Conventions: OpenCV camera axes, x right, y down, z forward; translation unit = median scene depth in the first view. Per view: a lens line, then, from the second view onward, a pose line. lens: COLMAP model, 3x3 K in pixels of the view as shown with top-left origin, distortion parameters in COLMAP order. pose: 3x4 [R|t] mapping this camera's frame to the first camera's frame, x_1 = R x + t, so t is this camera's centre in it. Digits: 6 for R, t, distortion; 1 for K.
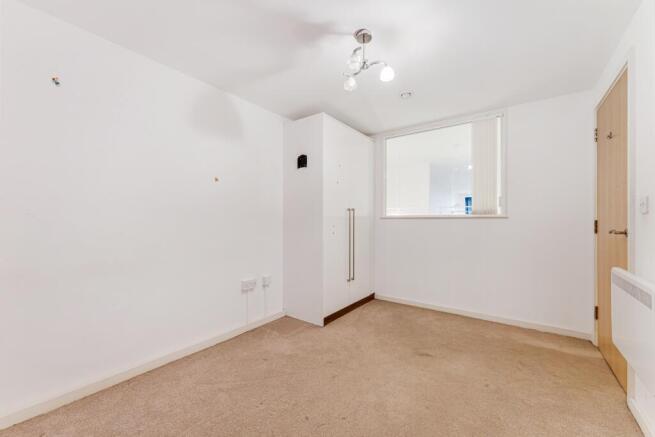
lens RADIAL K [[265.2, 0, 327.1], [0, 265.2, 218.5], [0, 0, 1]] dist [-0.002112, 0.000812]
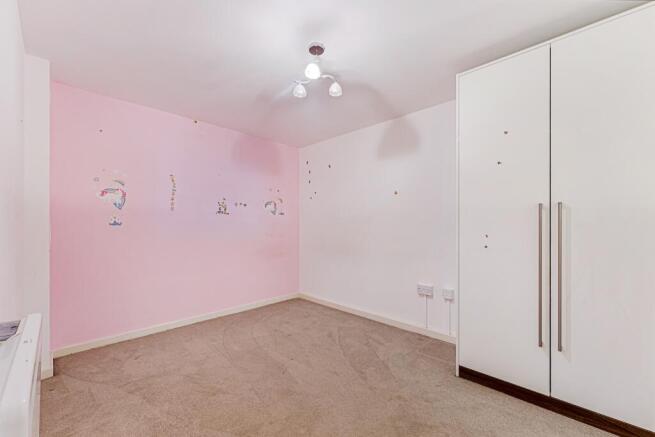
lens RADIAL K [[265.2, 0, 330.9], [0, 265.2, 223.6], [0, 0, 1]] dist [-0.002112, 0.000812]
pose [[-0.125860, -0.003016, -0.992043, 0.828370], [0.002235, 0.999992, -0.003324, -0.001321], [0.992045, -0.002636, -0.125852, 0.848815]]
